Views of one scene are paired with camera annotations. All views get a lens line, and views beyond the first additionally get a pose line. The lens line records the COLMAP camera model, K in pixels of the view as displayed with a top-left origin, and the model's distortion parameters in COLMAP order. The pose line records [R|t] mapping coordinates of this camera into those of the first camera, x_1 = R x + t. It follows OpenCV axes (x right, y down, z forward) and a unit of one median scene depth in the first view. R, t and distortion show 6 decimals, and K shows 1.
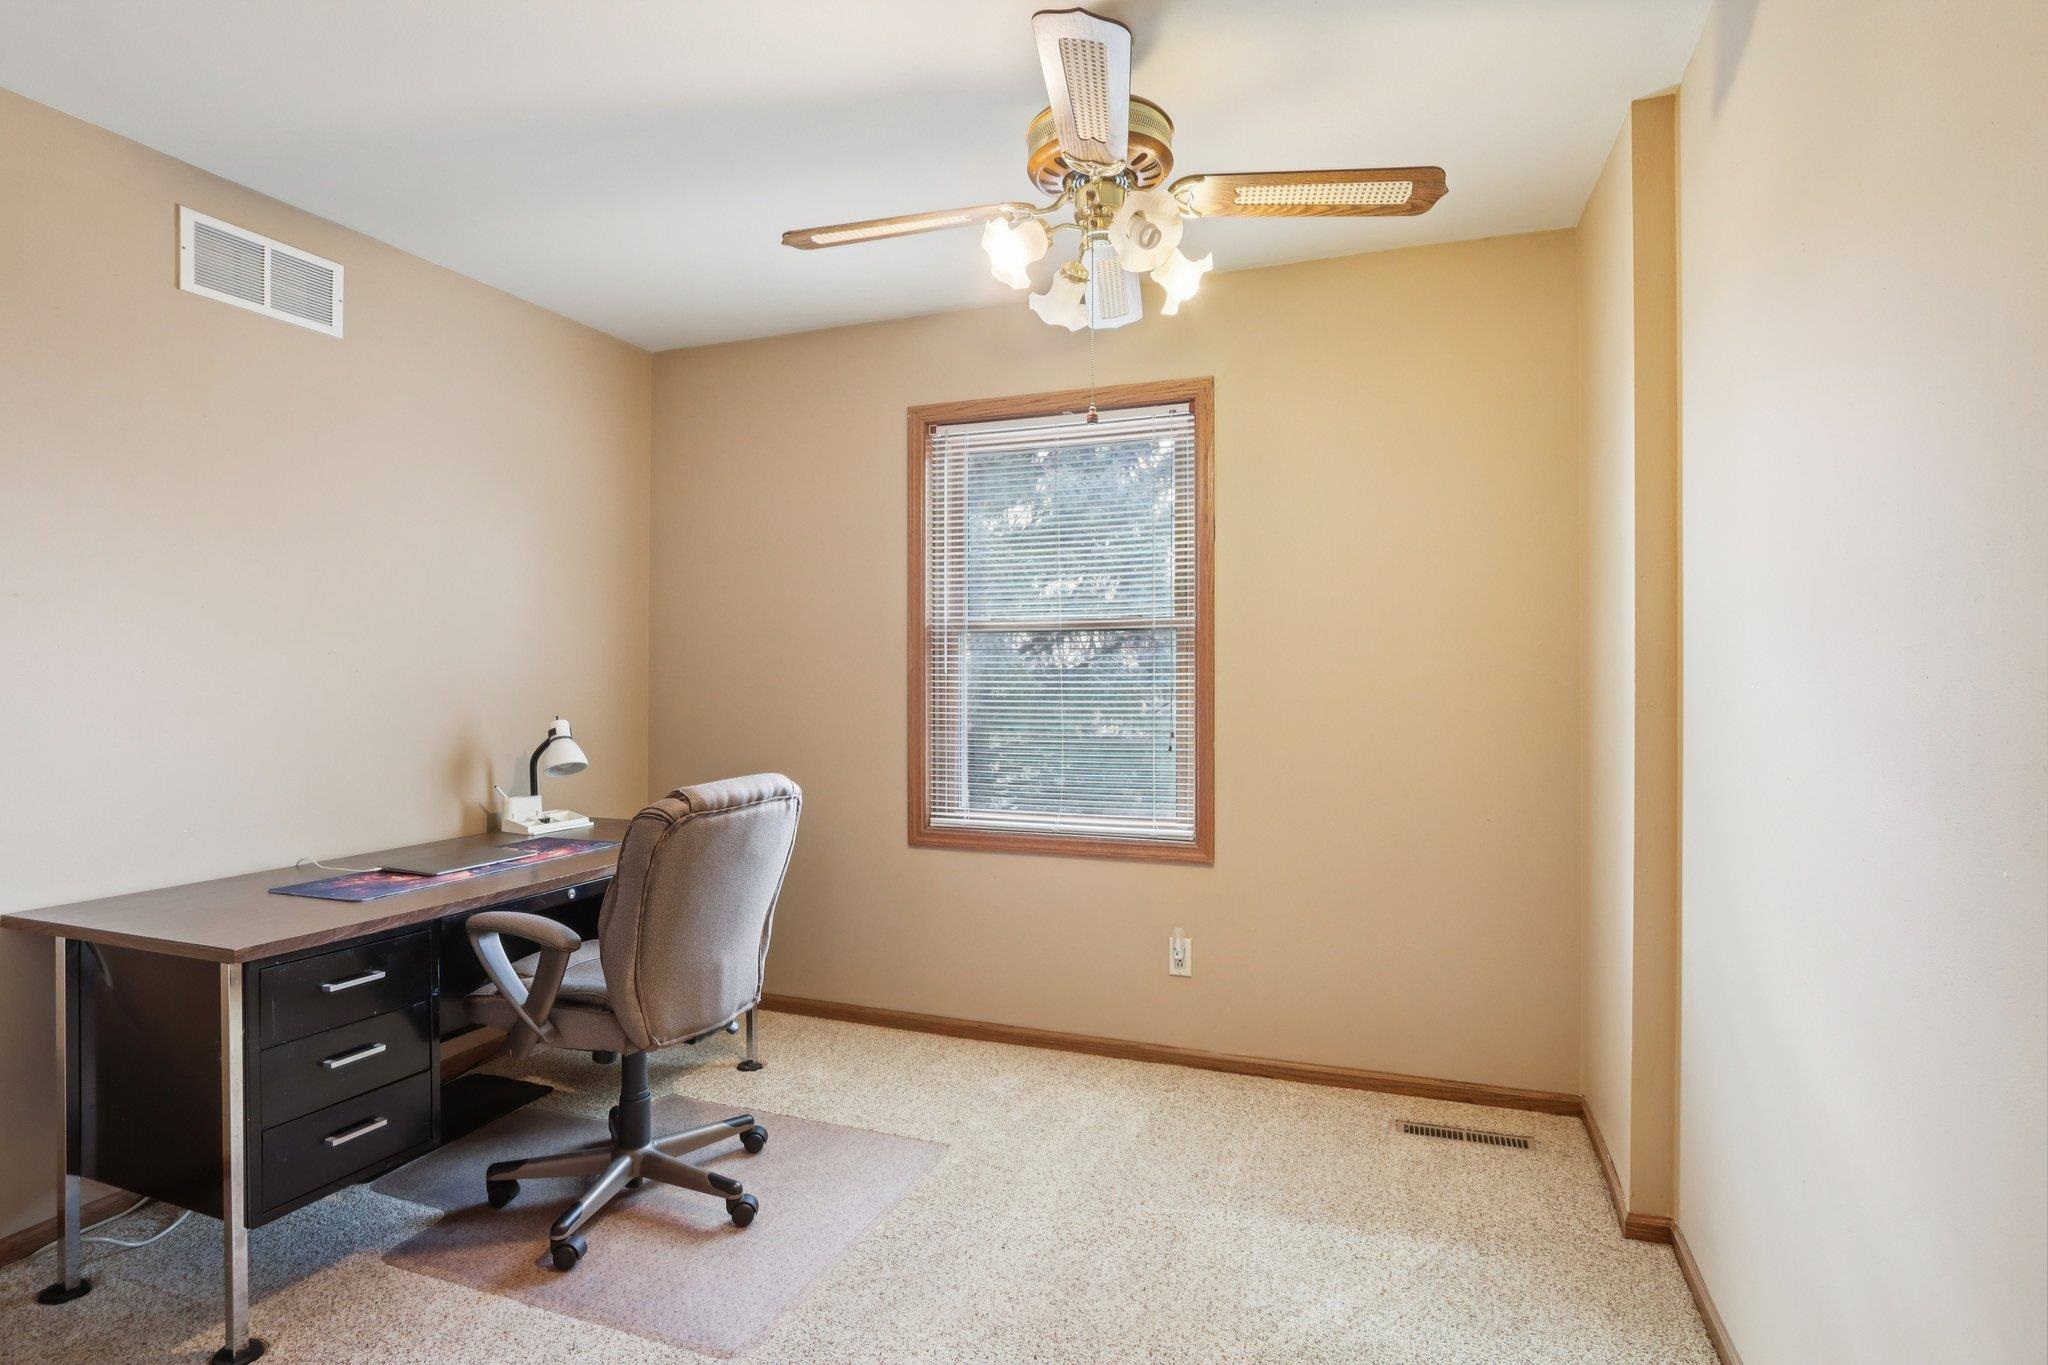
lens RADIAL K [[1054.9, 0, 1024.0], [0, 1054.9, 682.5], [0, 0, 1]] dist [-0.000332, -0.000288]
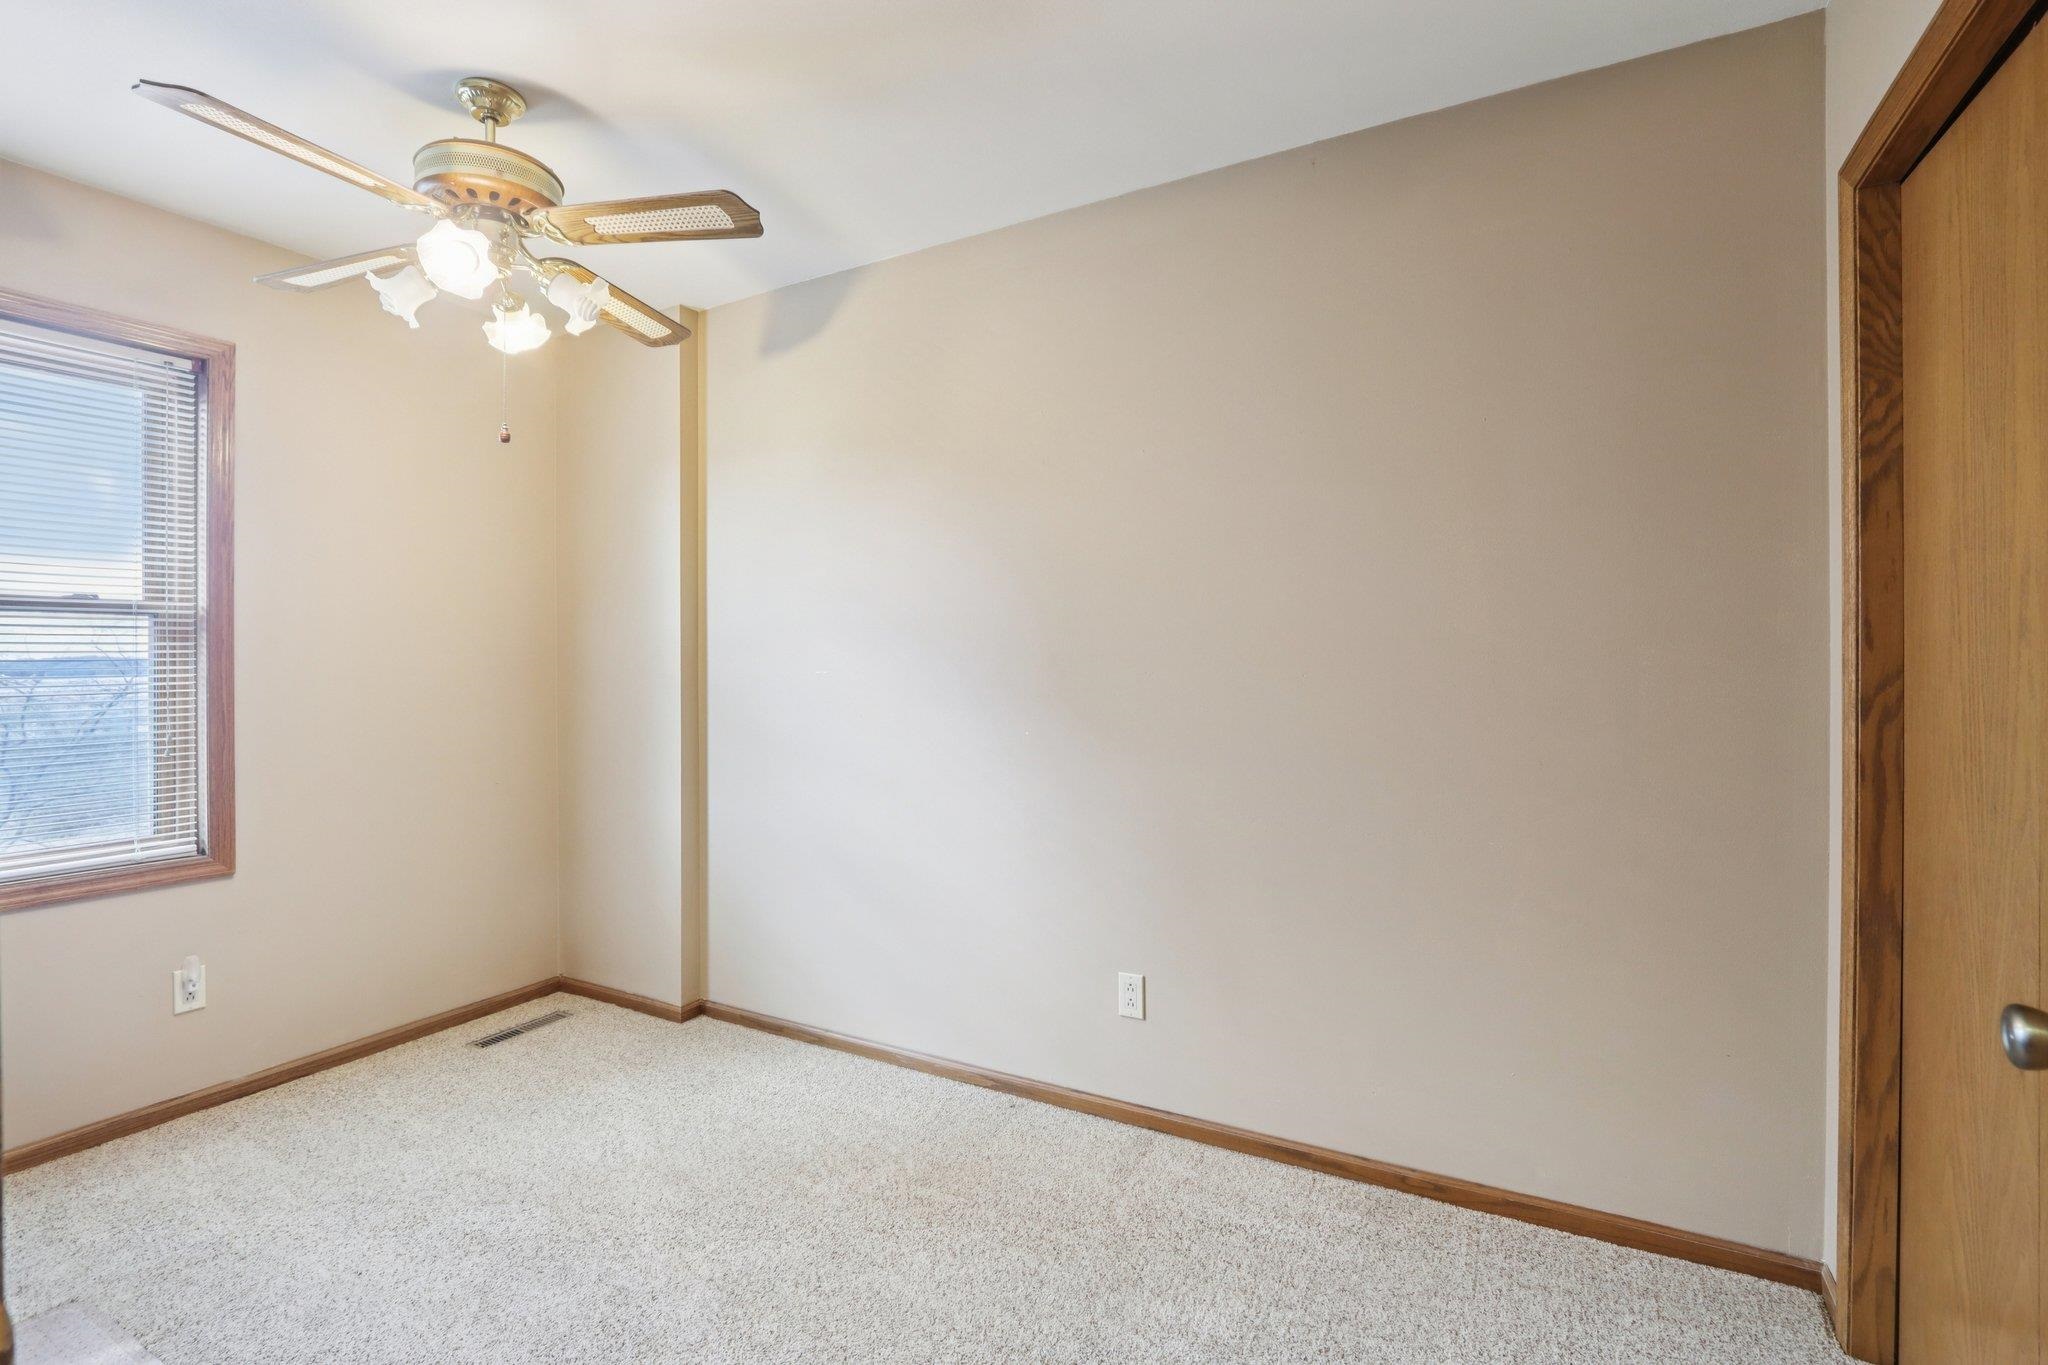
lens RADIAL K [[959.4, 0, 1023.2], [0, 959.4, 672.3], [0, 0, 1]] dist [0.000899, 0.000253]
pose [[0.128976, -0.000615, 0.991648, -0.568689], [0.005929, 0.999982, -0.000151, 0.000538], [-0.991630, 0.005899, 0.128977, 0.212888]]
